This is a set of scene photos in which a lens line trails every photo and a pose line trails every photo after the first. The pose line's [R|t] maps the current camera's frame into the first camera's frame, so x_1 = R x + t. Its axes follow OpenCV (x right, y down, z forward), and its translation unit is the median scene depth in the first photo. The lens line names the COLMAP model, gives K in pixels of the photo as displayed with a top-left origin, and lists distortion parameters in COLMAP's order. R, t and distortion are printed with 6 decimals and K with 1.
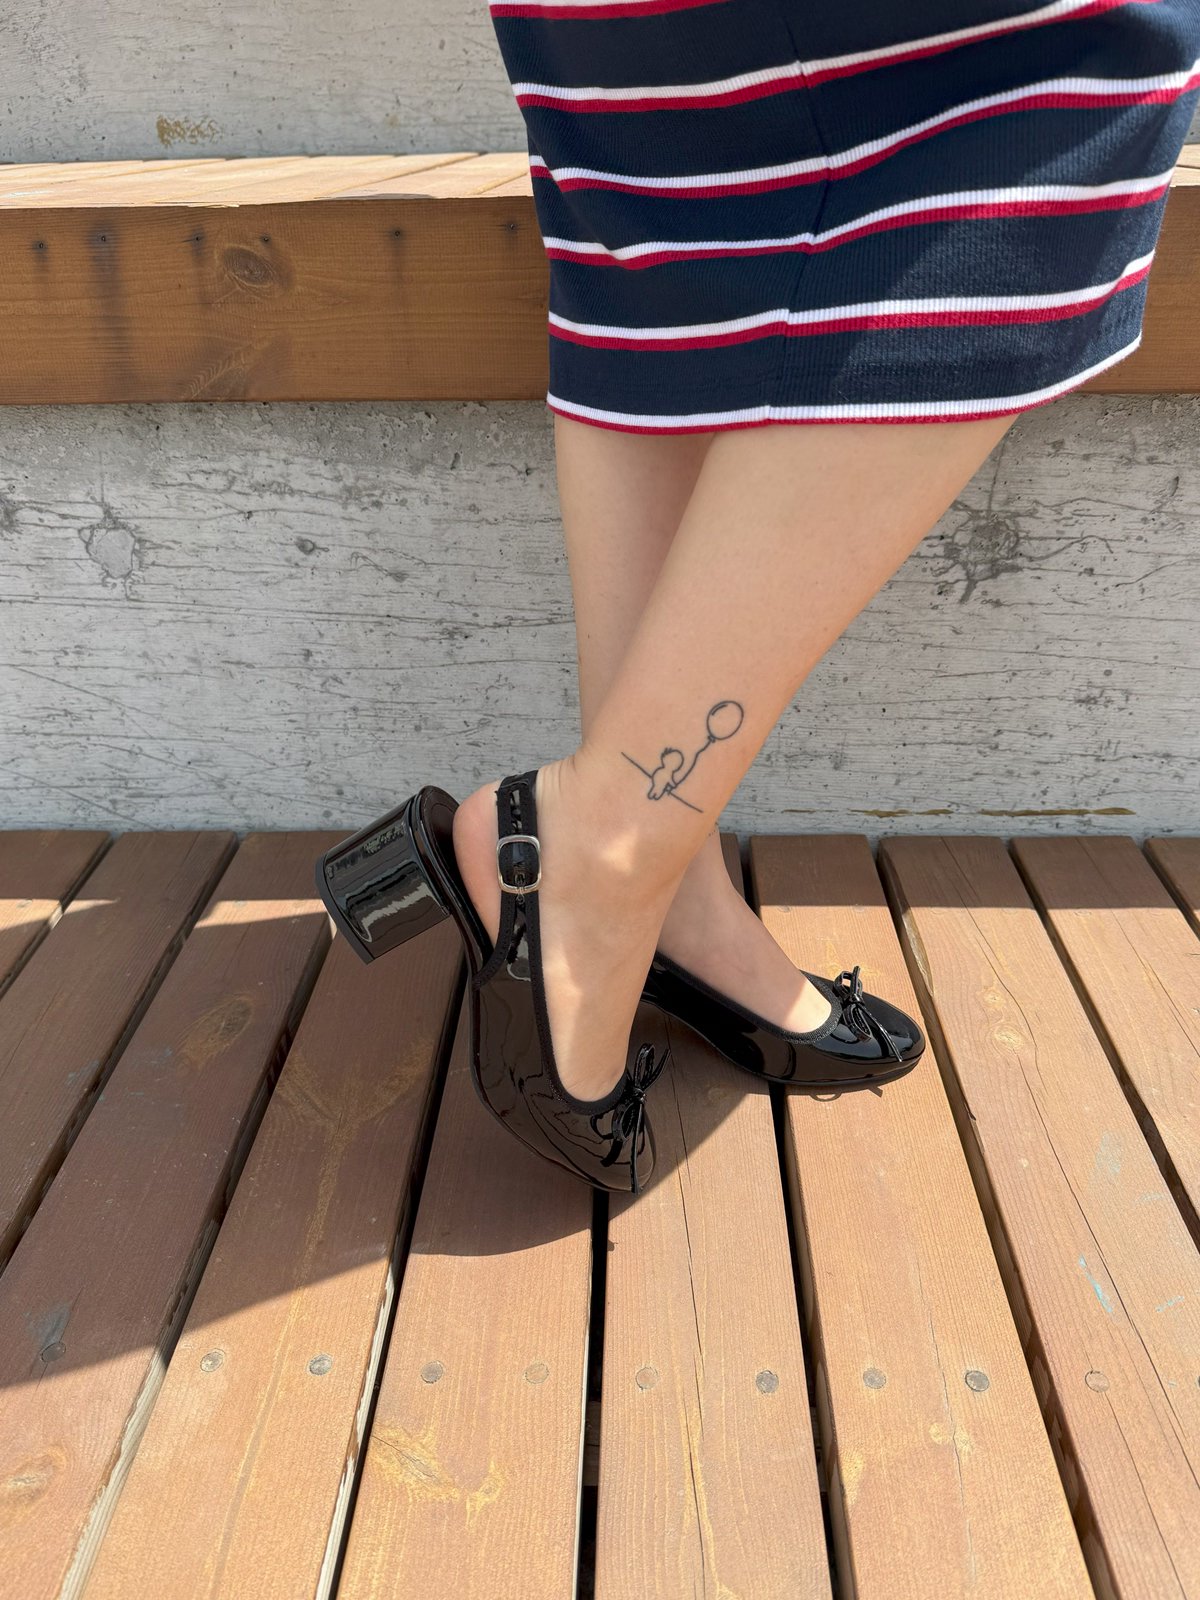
lens RADIAL K [[1214.9, 0, 593.3], [0, 1214.9, 808.2], [0, 0, 1]] dist [0.200806, -0.516284]
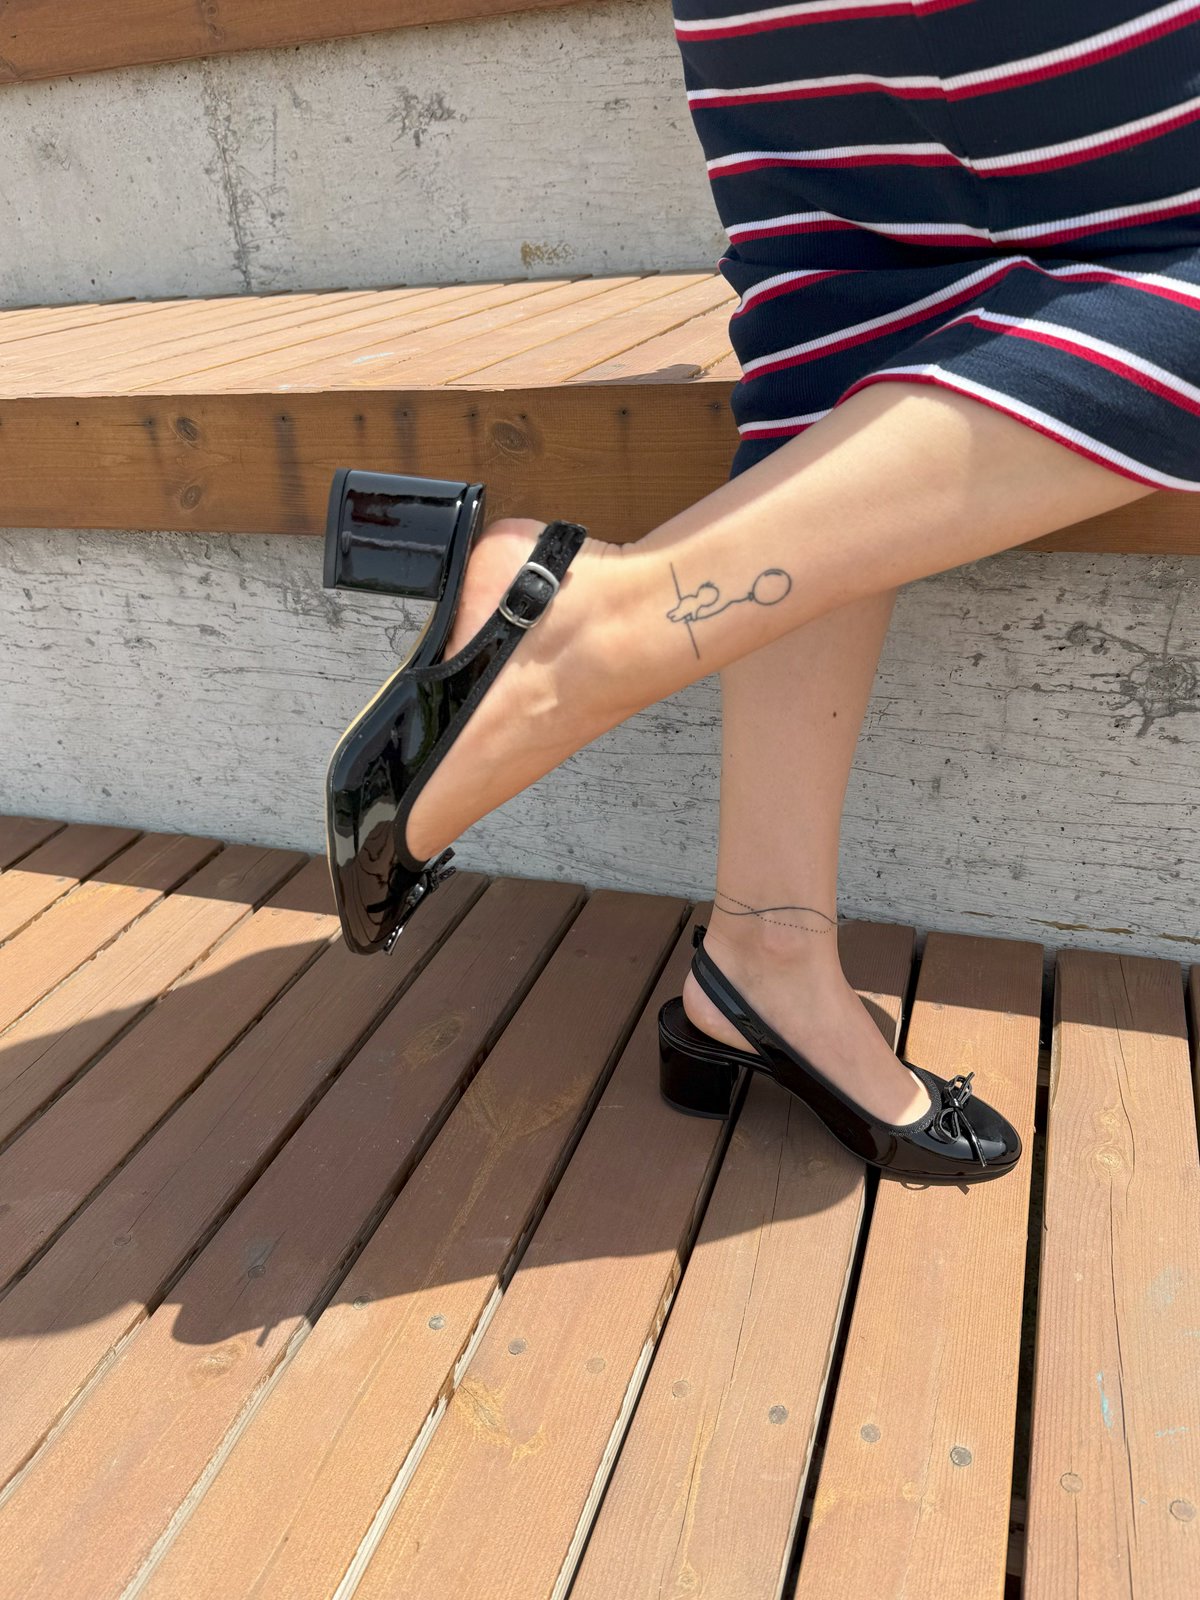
lens RADIAL K [[1206.9, 0, 597.8], [0, 1206.9, 796.3], [0, 0, 1]] dist [0.195523, -0.491532]
pose [[0.953367, 0.087458, -0.288862, 0.161397], [-0.095585, 0.995321, -0.014119, -0.055708], [0.286276, 0.041072, 0.957266, -0.119590]]
